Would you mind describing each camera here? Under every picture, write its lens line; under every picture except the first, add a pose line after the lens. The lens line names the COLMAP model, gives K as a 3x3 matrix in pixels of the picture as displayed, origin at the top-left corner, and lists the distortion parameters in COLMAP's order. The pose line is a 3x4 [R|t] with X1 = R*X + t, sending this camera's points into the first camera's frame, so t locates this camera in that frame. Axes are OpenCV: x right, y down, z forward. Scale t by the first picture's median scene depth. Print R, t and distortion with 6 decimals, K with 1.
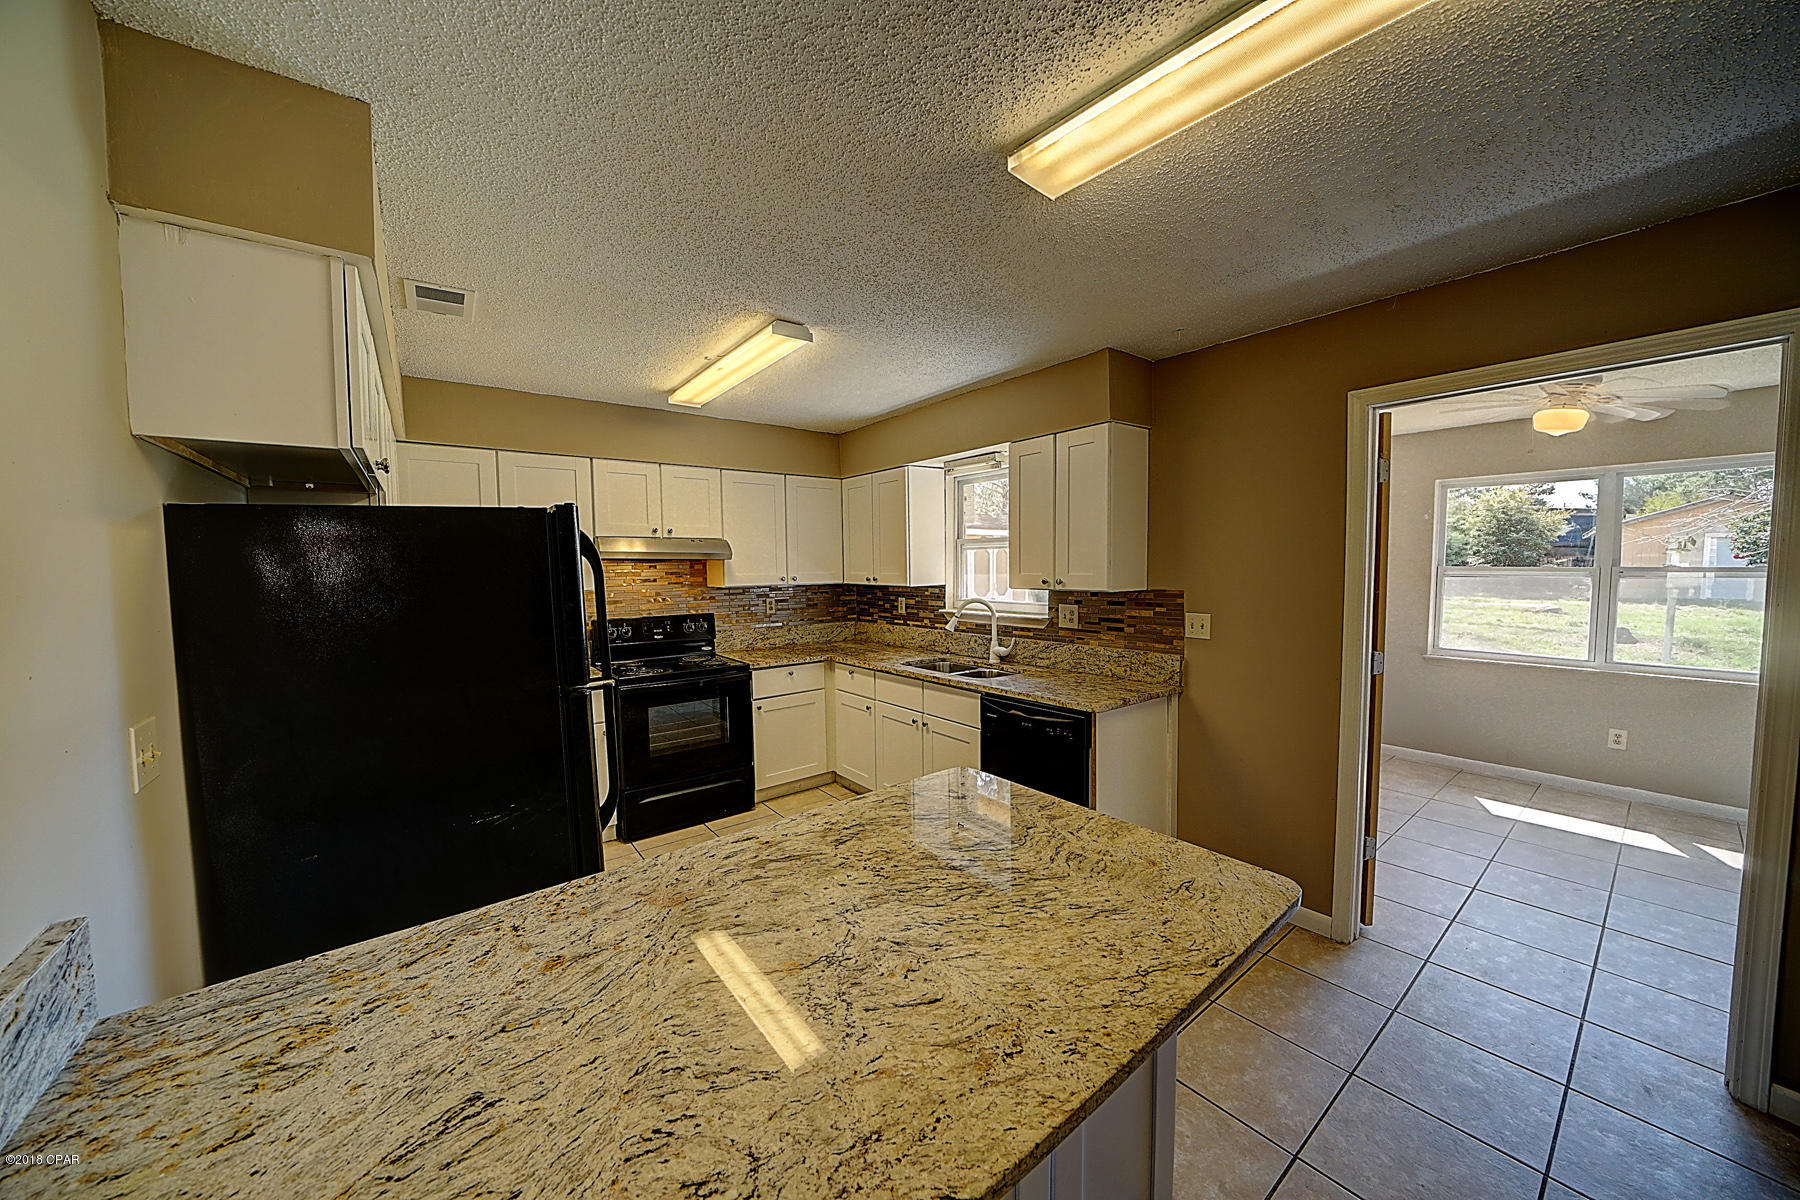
lens RADIAL K [[625.5, 0, 900.6], [0, 625.5, 603.9], [0, 0, 1]] dist [-0.020307, 0.000830]
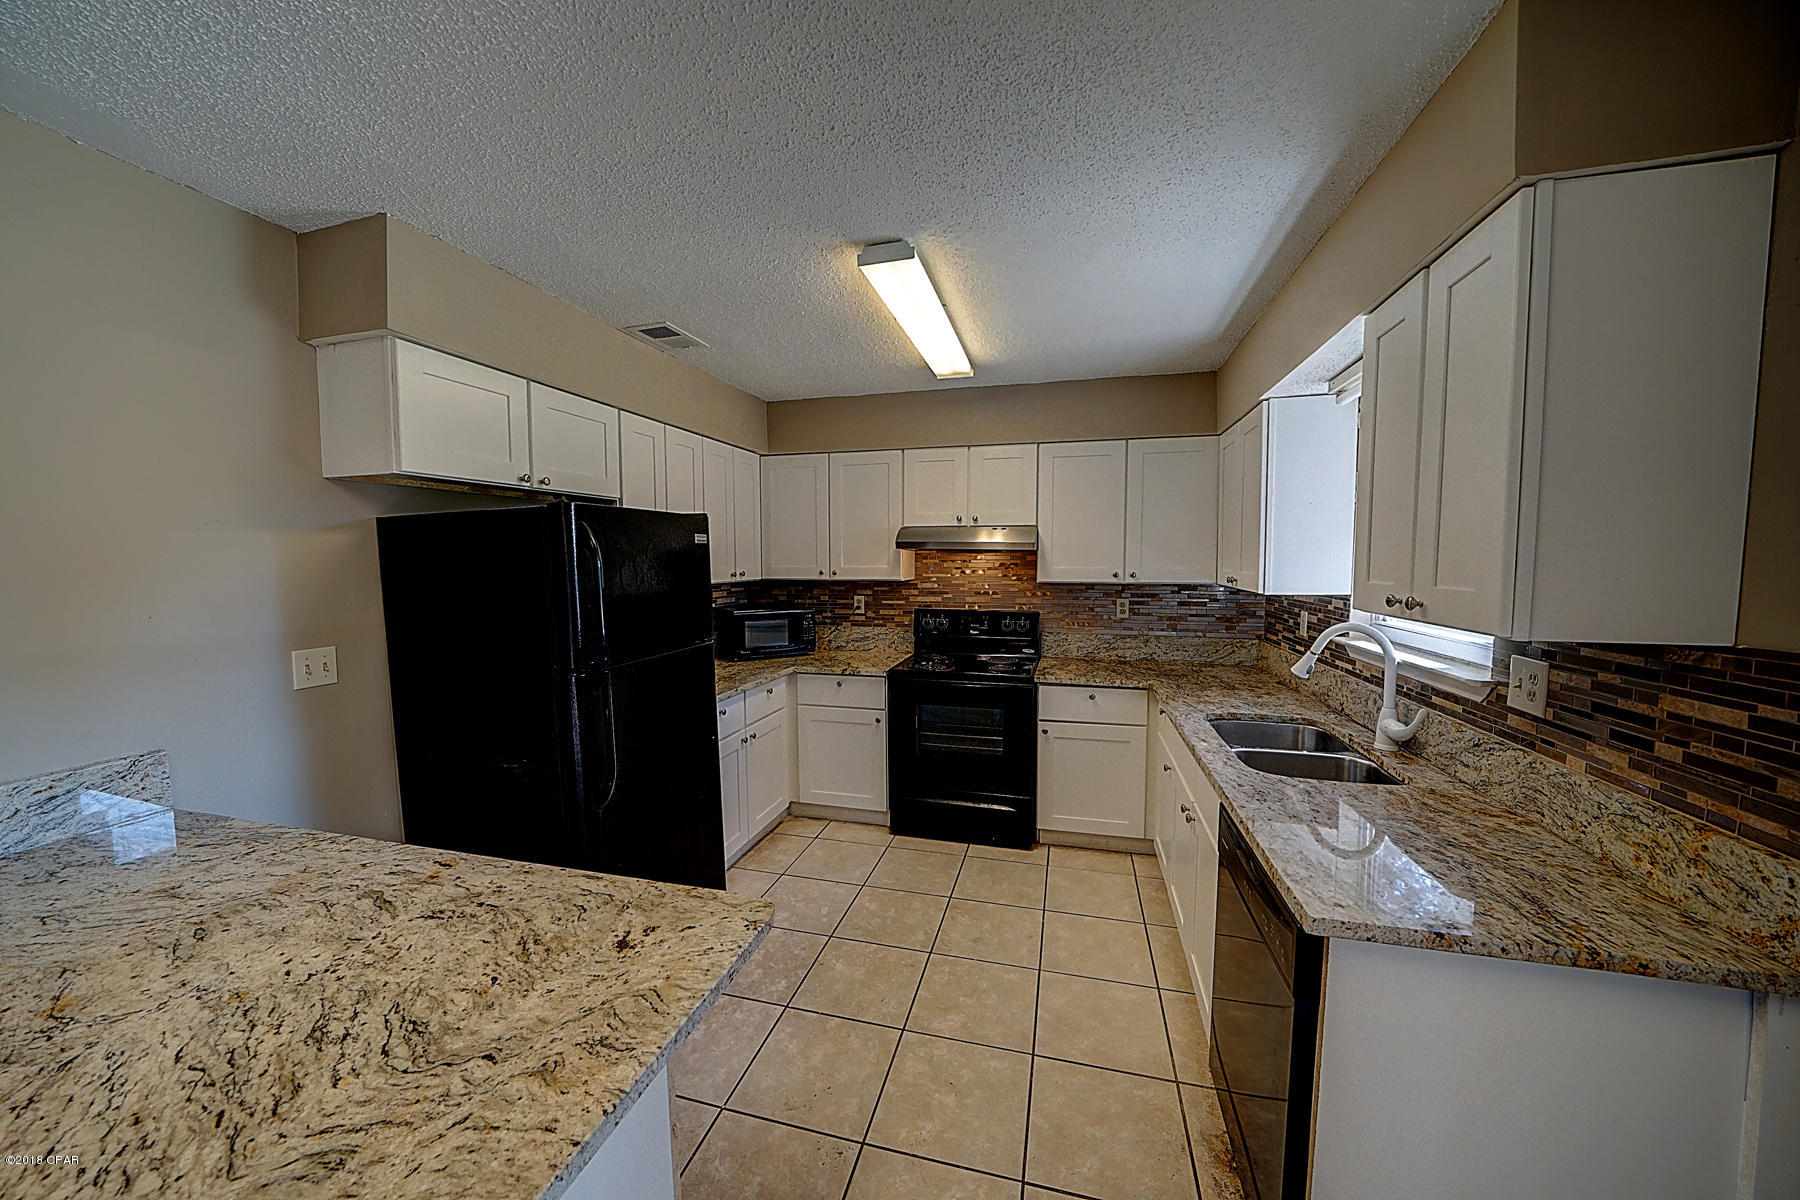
lens RADIAL K [[625.5, 0, 898.4], [0, 625.5, 602.1], [0, 0, 1]] dist [-0.020307, 0.000830]
pose [[0.602993, 0.068520, -0.794798, 0.328901], [-0.056496, 0.997471, 0.043130, -0.030342], [0.795743, 0.018896, 0.605339, 0.385326]]
